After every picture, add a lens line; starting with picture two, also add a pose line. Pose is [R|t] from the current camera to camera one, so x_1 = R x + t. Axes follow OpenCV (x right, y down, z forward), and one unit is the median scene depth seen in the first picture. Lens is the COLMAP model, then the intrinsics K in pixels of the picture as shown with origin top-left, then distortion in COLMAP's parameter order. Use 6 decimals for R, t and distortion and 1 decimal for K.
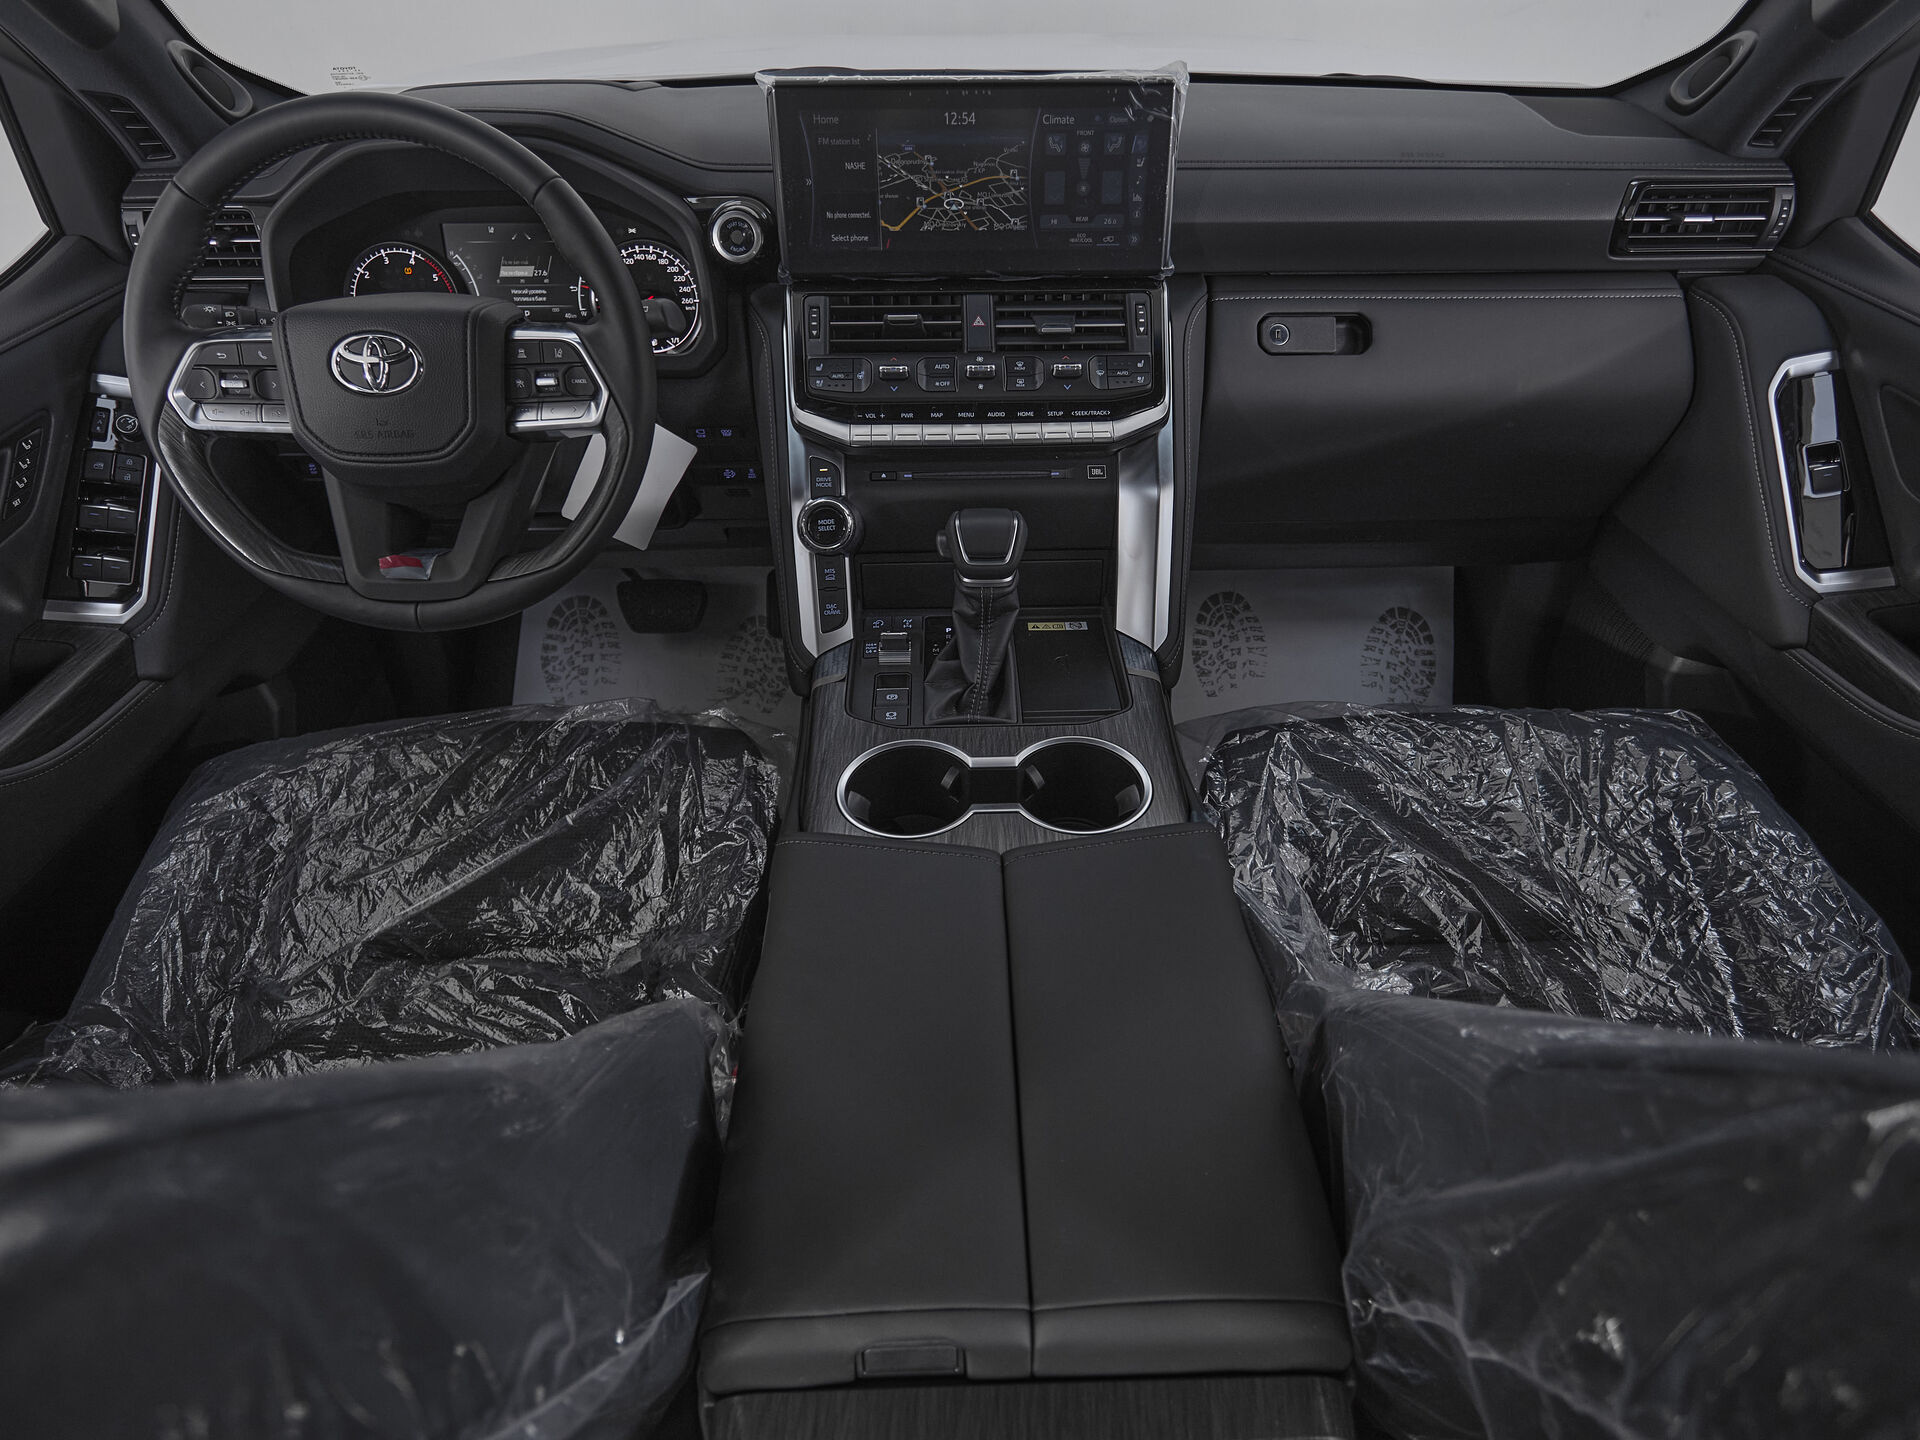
lens RADIAL K [[1037.9, 0, 977.2], [0, 1037.9, 687.9], [0, 0, 1]] dist [-0.004208, 0.001236]
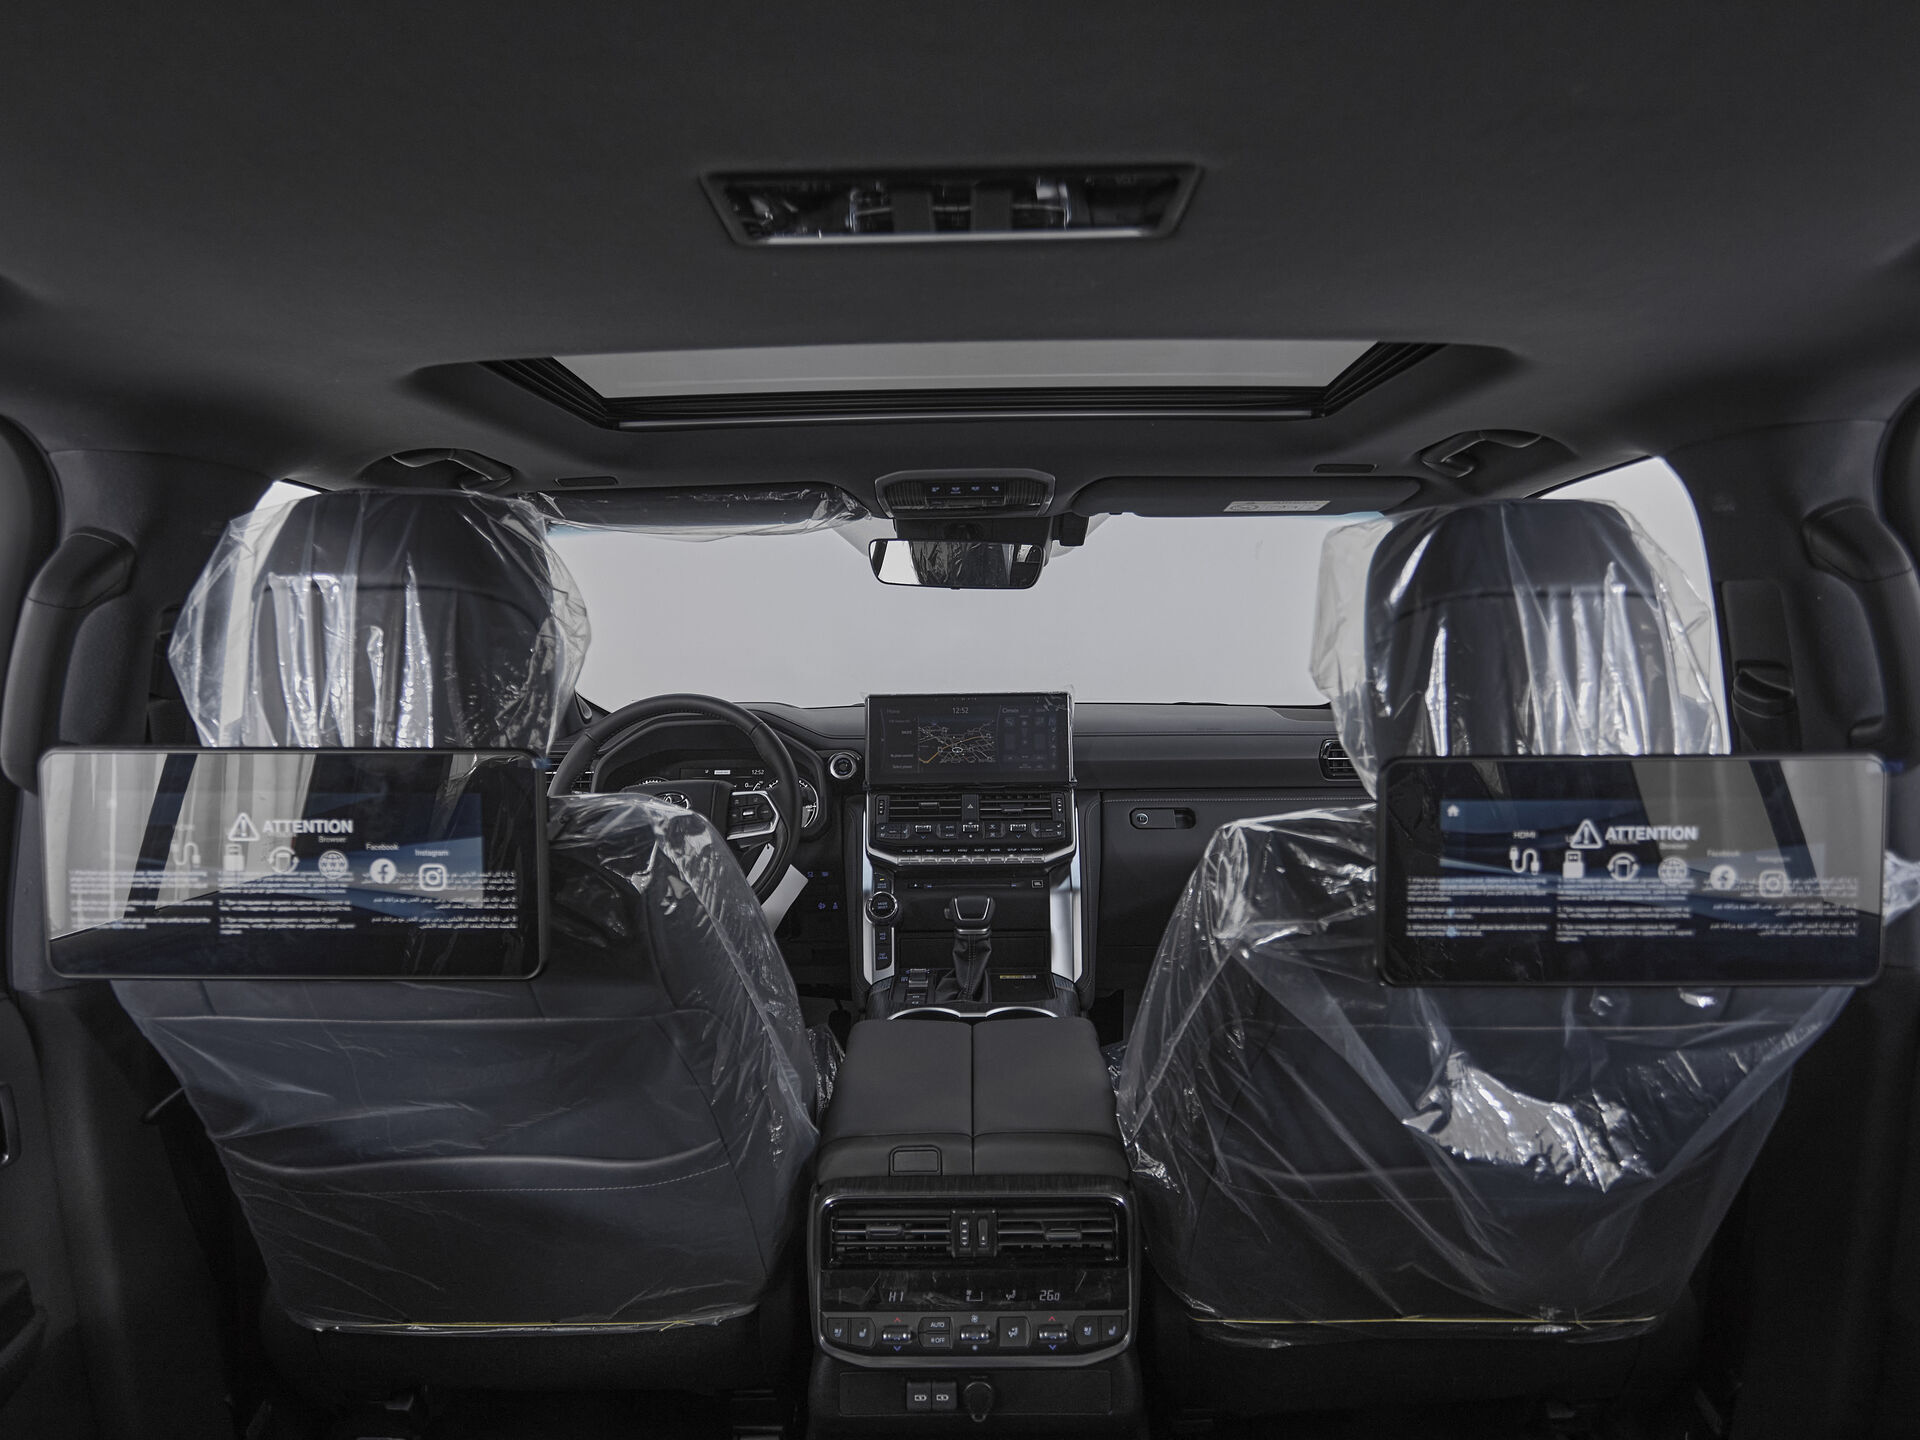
lens RADIAL K [[1037.9, 0, 960.9], [0, 1037.9, 733.6], [0, 0, 1]] dist [-0.004208, 0.001236]
pose [[0.999118, -0.009287, -0.040939, 0.061526], [-0.013480, 0.852597, -0.522395, 0.499994], [0.039756, 0.522486, 0.851720, -0.636735]]
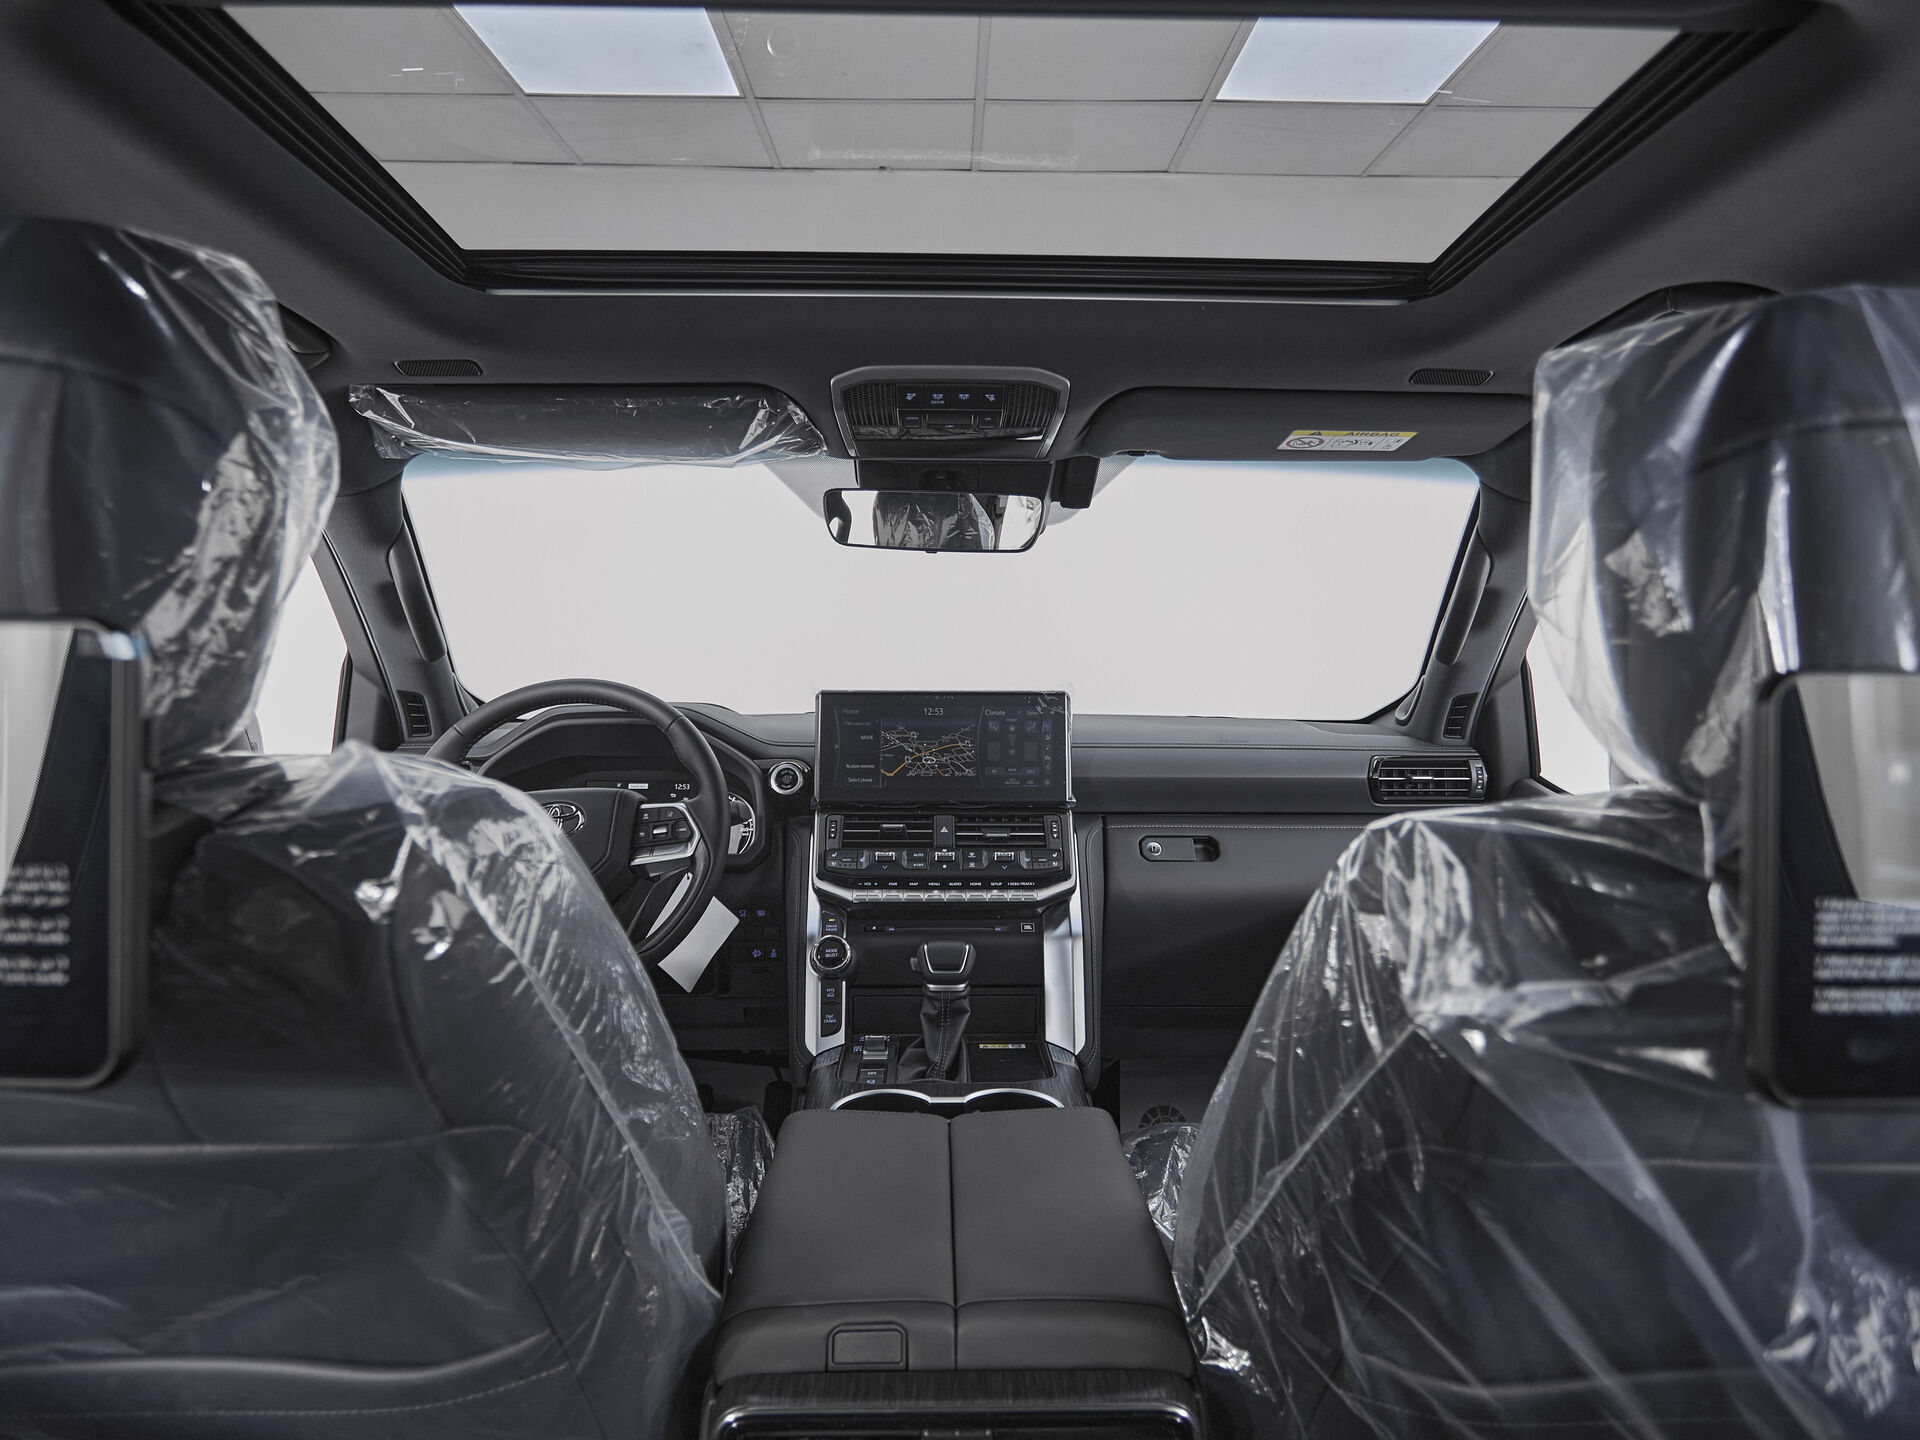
lens RADIAL K [[1037.9, 0, 961.4], [0, 1037.9, 736.9], [0, 0, 1]] dist [-0.004208, 0.001236]
pose [[0.999980, 0.005878, -0.002462, 0.028772], [-0.006248, 0.827987, -0.560713, 0.366707], [-0.001258, 0.560717, 0.828007, -0.297323]]
